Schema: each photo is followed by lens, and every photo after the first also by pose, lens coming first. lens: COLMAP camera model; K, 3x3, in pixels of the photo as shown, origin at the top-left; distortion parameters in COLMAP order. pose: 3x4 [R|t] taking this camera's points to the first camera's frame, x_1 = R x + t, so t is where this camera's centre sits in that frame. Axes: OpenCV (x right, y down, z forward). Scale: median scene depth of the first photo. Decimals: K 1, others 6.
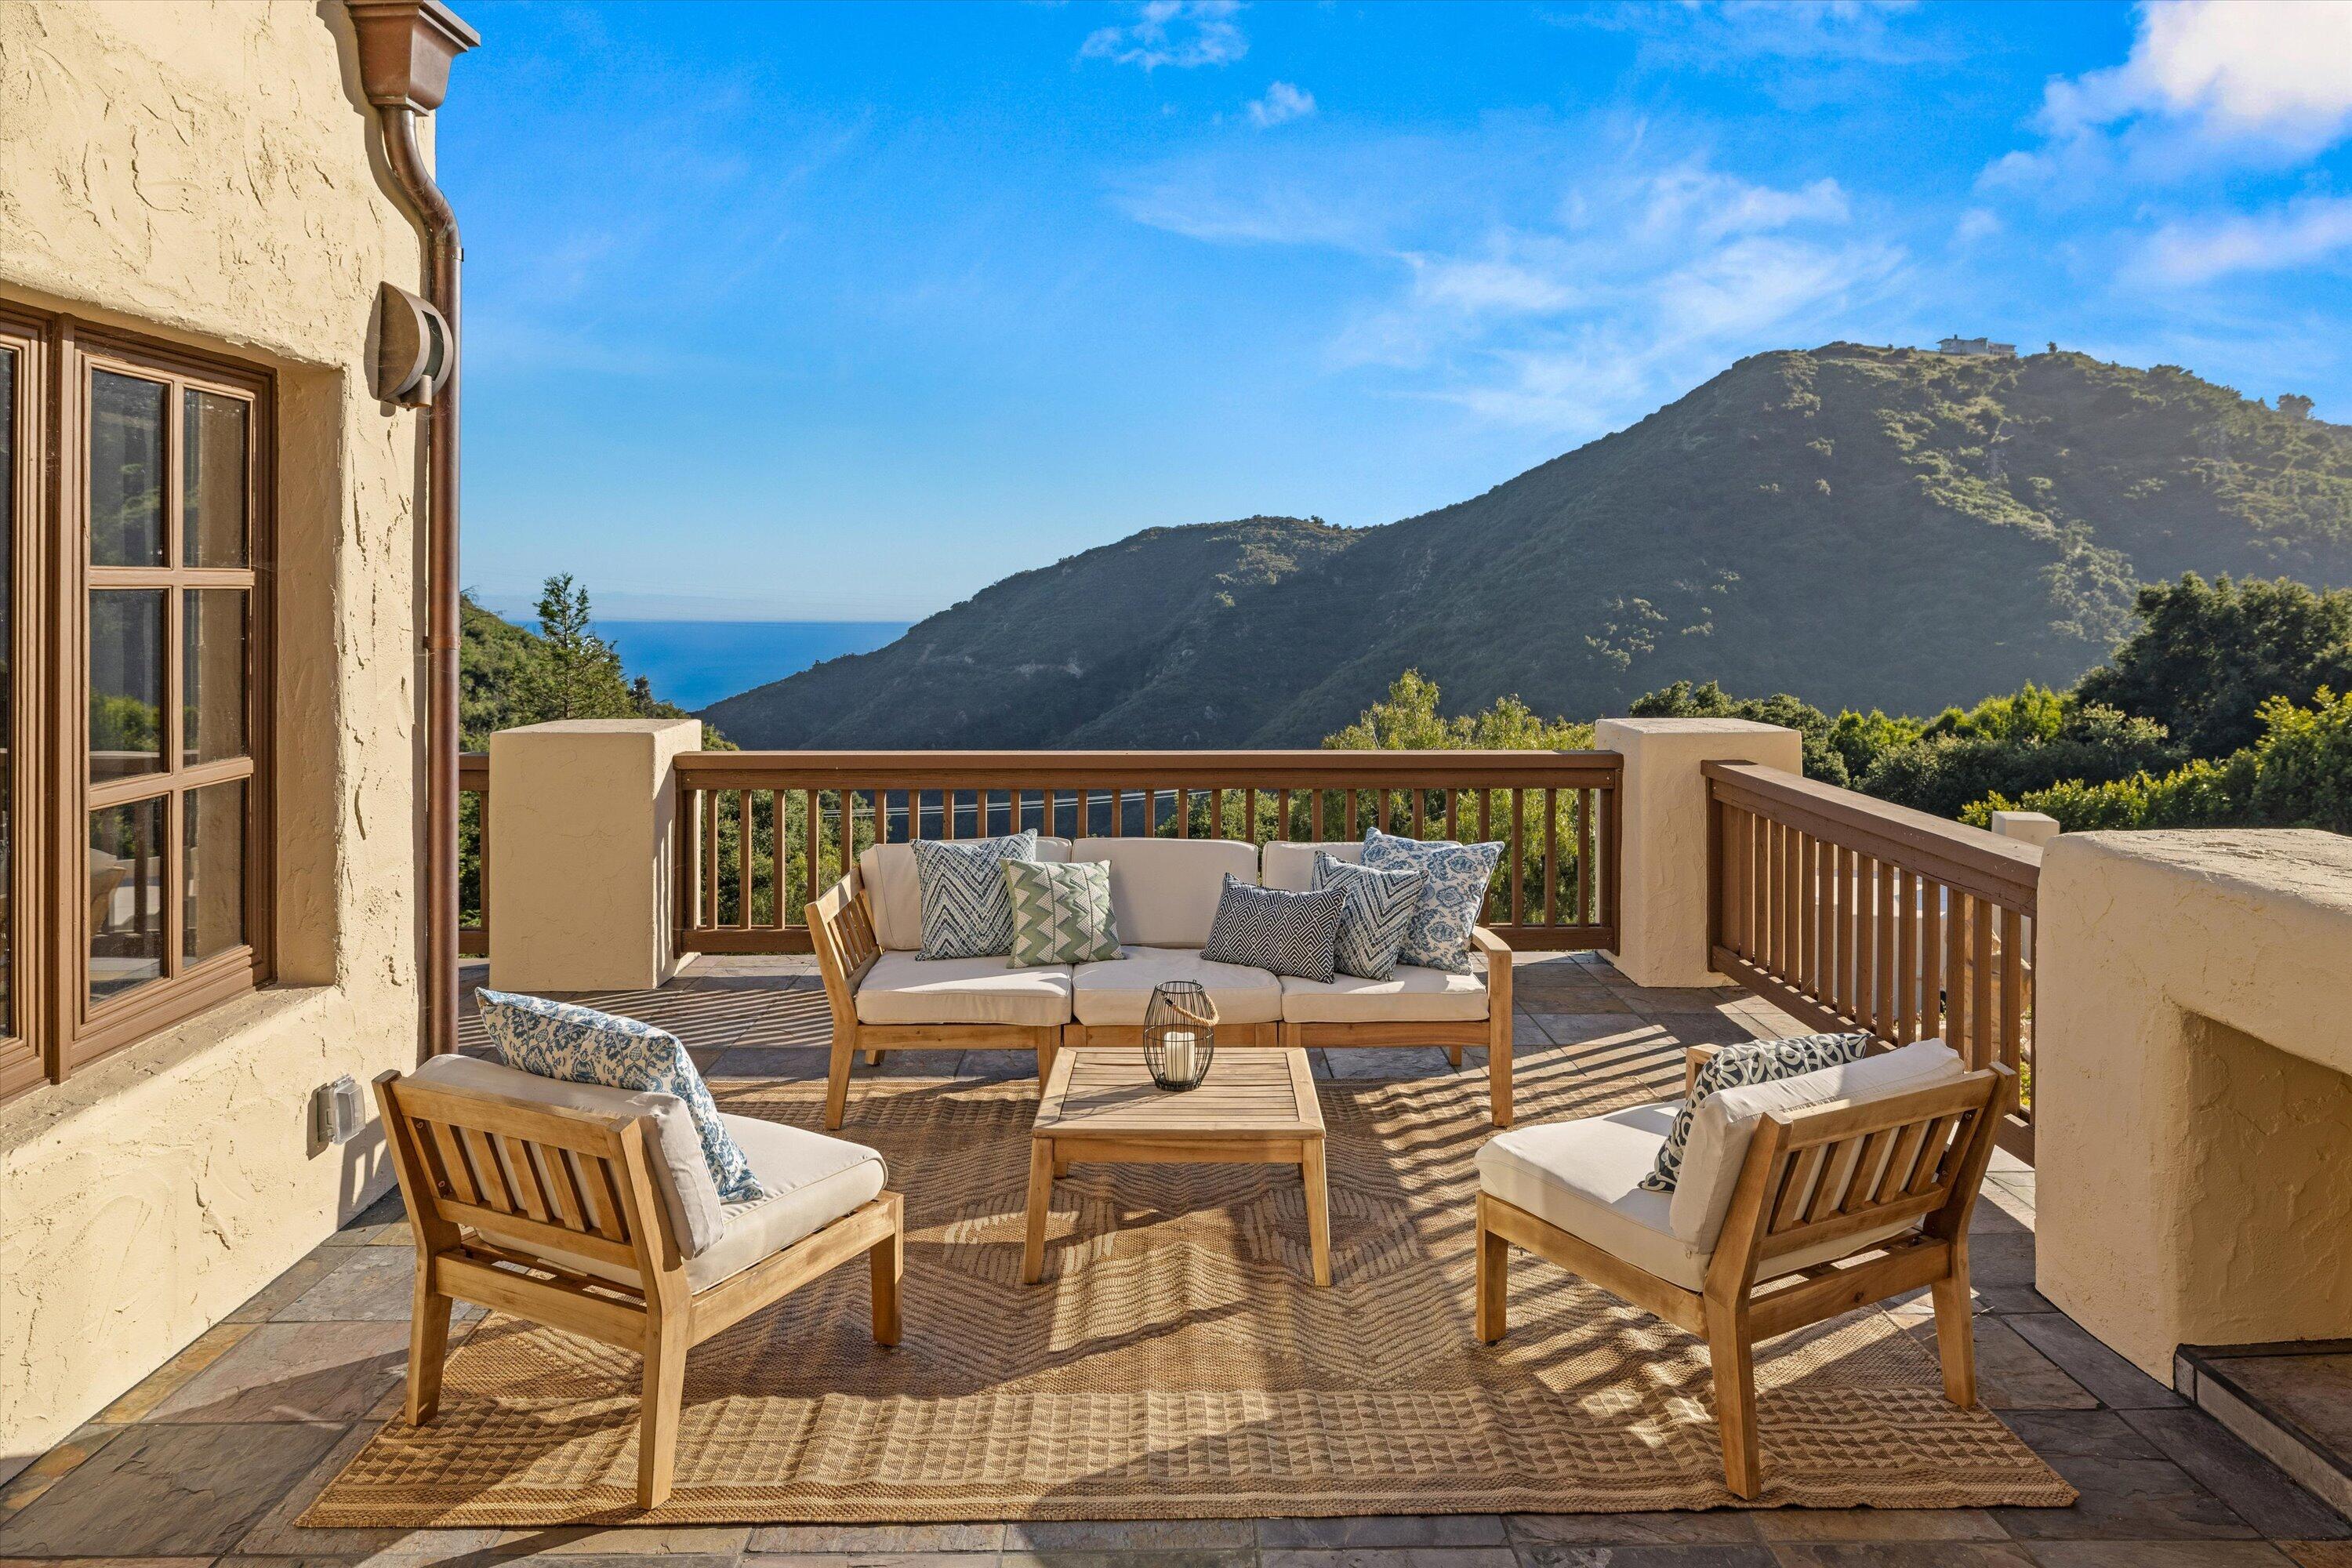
lens RADIAL K [[1536.0, 0, 1182.5], [0, 1536.0, 595.2], [0, 0, 1]] dist [0.001001, -0.001577]
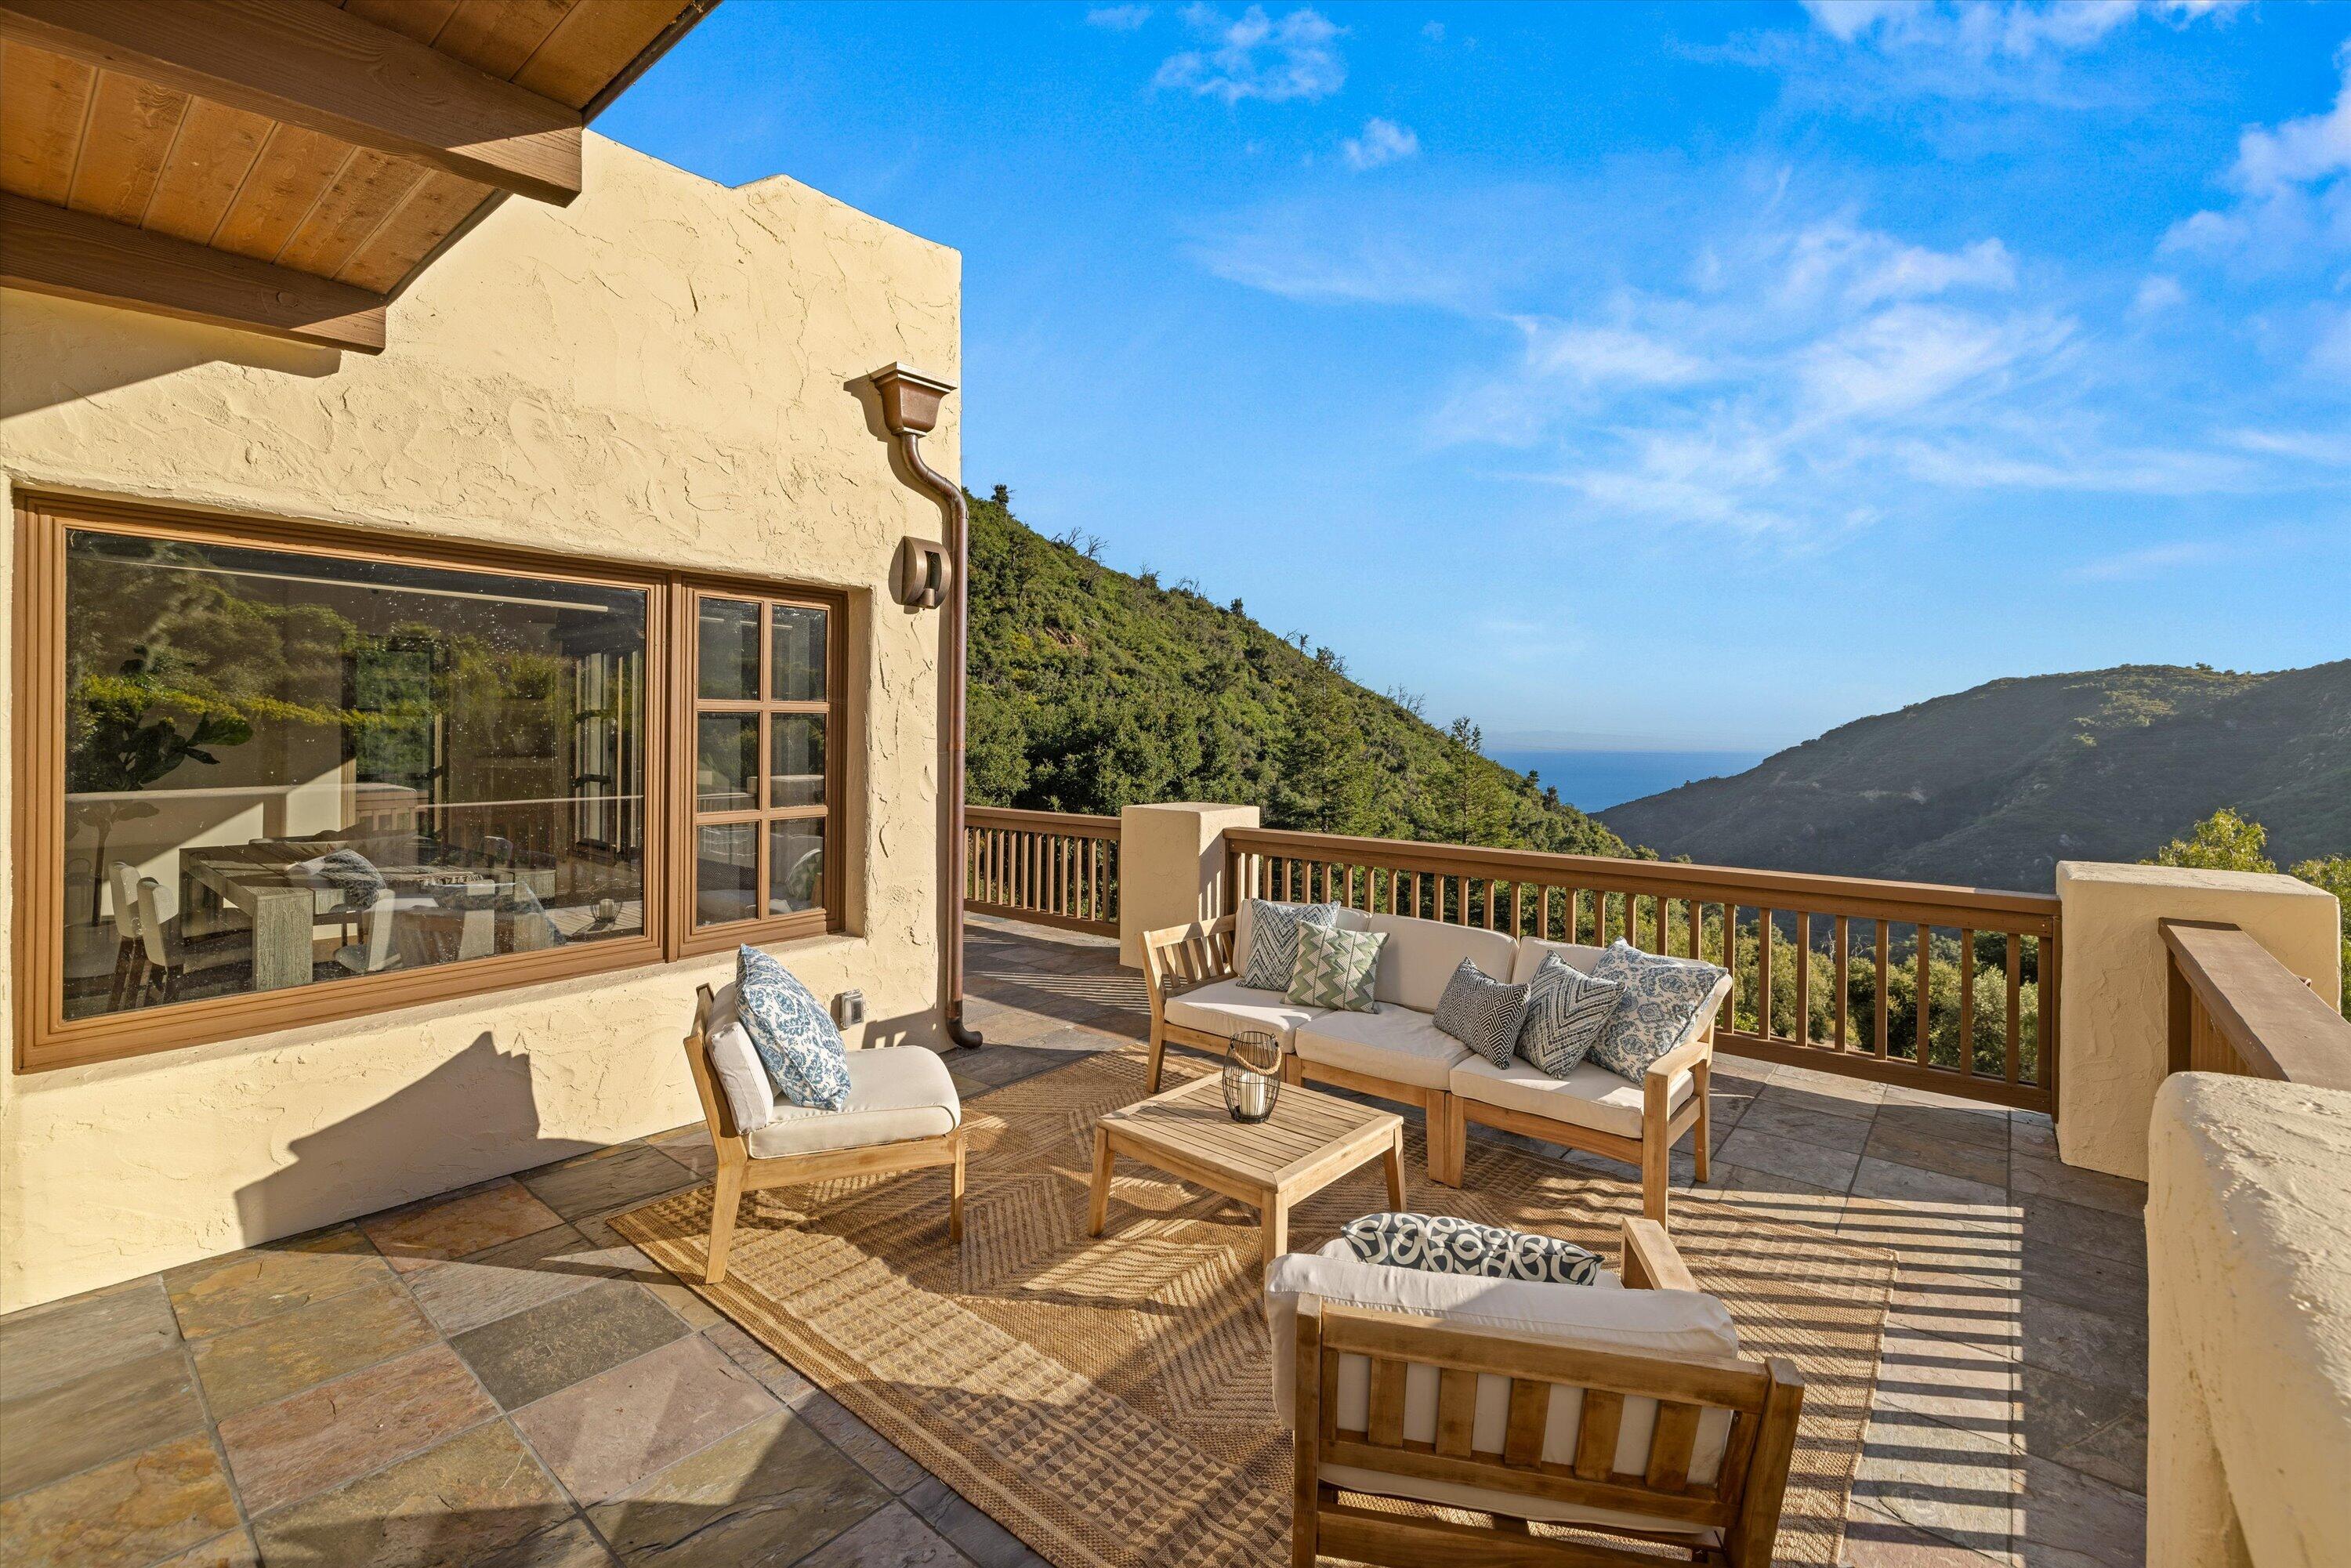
lens RADIAL K [[1011.3, 0, 1164.9], [0, 1011.3, 728.8], [0, 0, 1]] dist [-0.000656, -0.000019]
pose [[0.755894, 0.005491, -0.654671, 0.385358], [-0.007892, 0.999969, -0.000725, 0.009749], [0.654647, 0.005715, 0.755913, 0.285751]]
